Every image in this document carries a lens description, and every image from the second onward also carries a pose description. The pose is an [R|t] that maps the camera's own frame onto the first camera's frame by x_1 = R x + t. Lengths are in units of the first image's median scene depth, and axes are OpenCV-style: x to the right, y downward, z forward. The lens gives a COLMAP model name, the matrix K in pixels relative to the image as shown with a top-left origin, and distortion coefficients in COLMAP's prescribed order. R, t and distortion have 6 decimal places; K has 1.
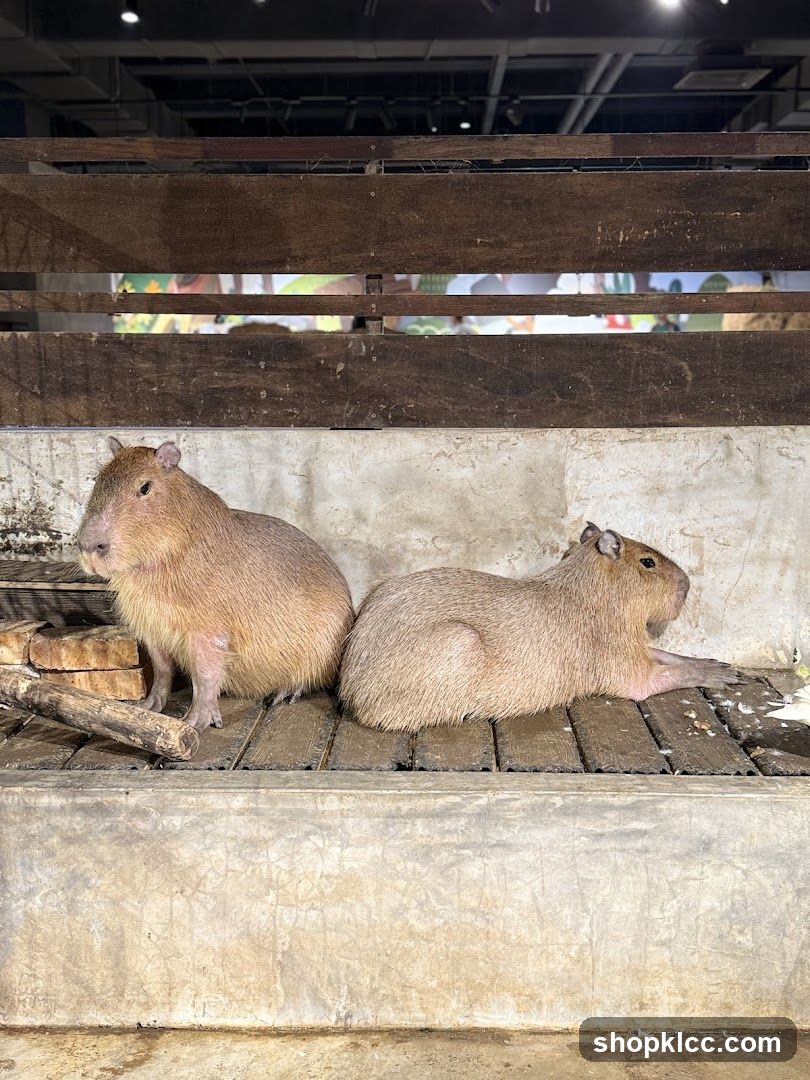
lens RADIAL K [[1157.9, 0, 402.8], [0, 1157.9, 544.9], [0, 0, 1]] dist [0.060814, 0.000000]
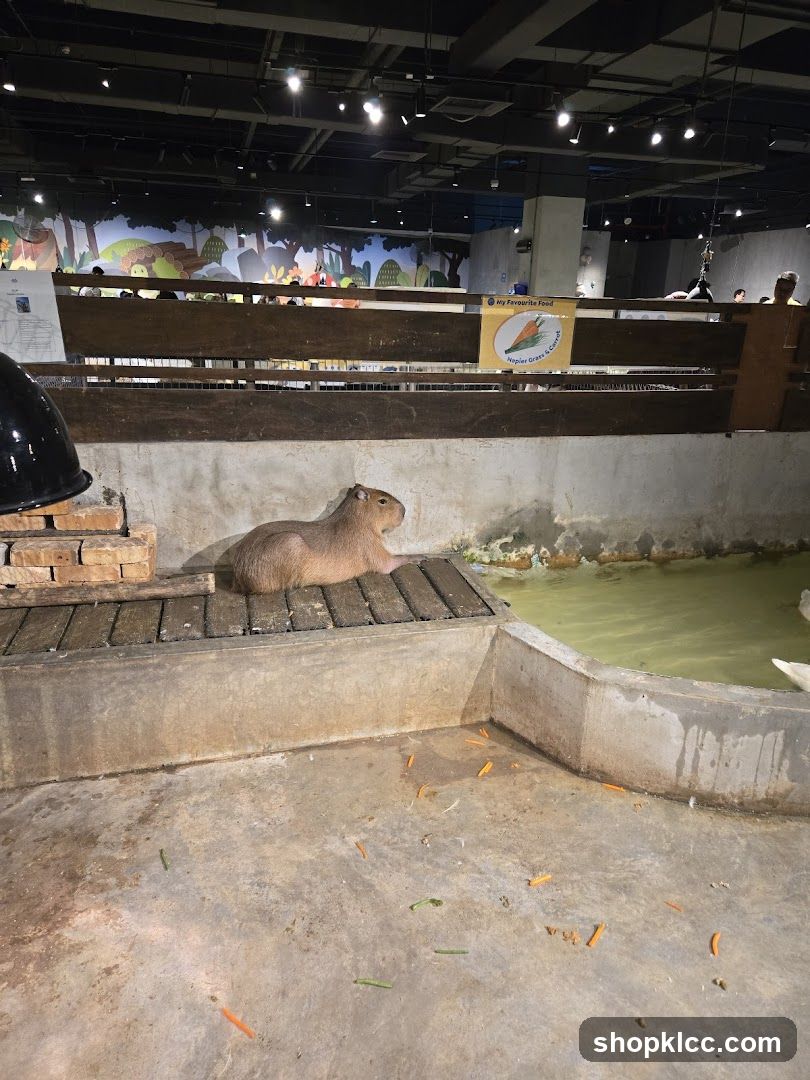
lens RADIAL K [[714.8, 0, 412.3], [0, 714.8, 528.6], [0, 0, 1]] dist [0.042213, 0.000686]
pose [[0.956058, -0.049304, 0.289003, -0.127857], [0.003235, 0.987472, 0.157761, -0.153417], [-0.293160, -0.149894, 0.944240, -0.192487]]
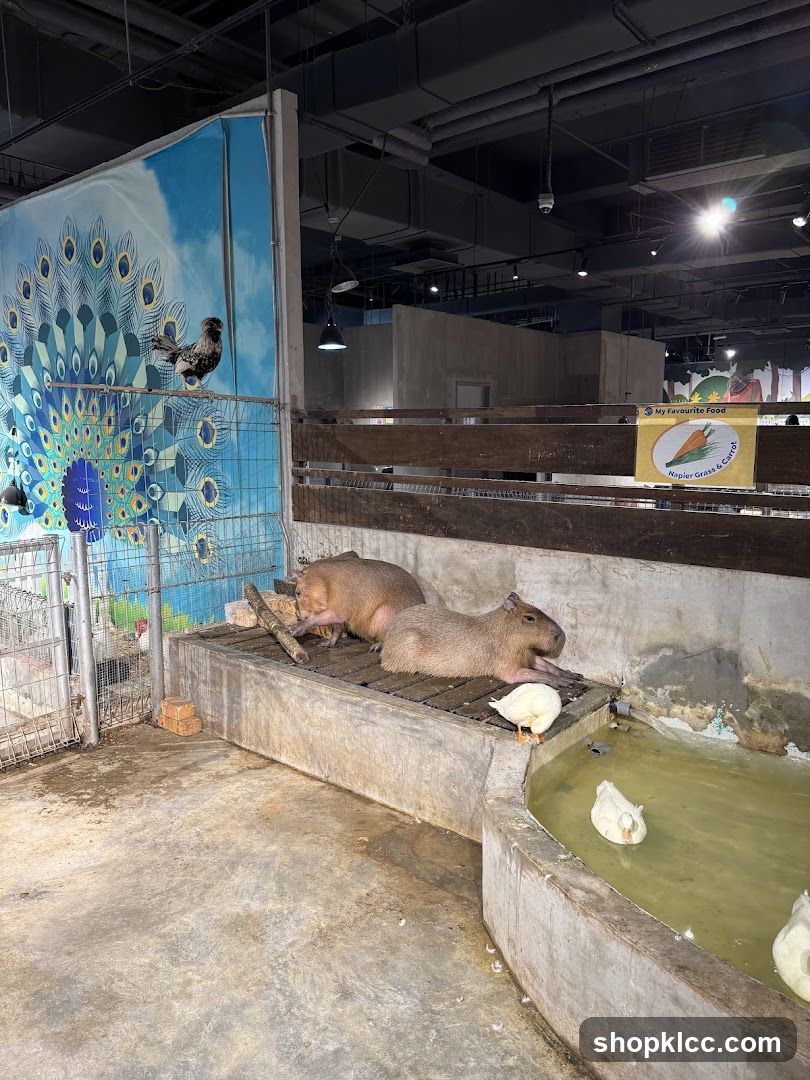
lens RADIAL K [[759.2, 0, 406.8], [0, 759.2, 537.8], [0, 0, 1]] dist [0.072409, -0.000949]
pose [[0.791189, 0.093745, -0.604344, 0.852002], [-0.104829, 0.994345, 0.017002, -0.125767], [0.602520, 0.049901, 0.796542, -0.190826]]
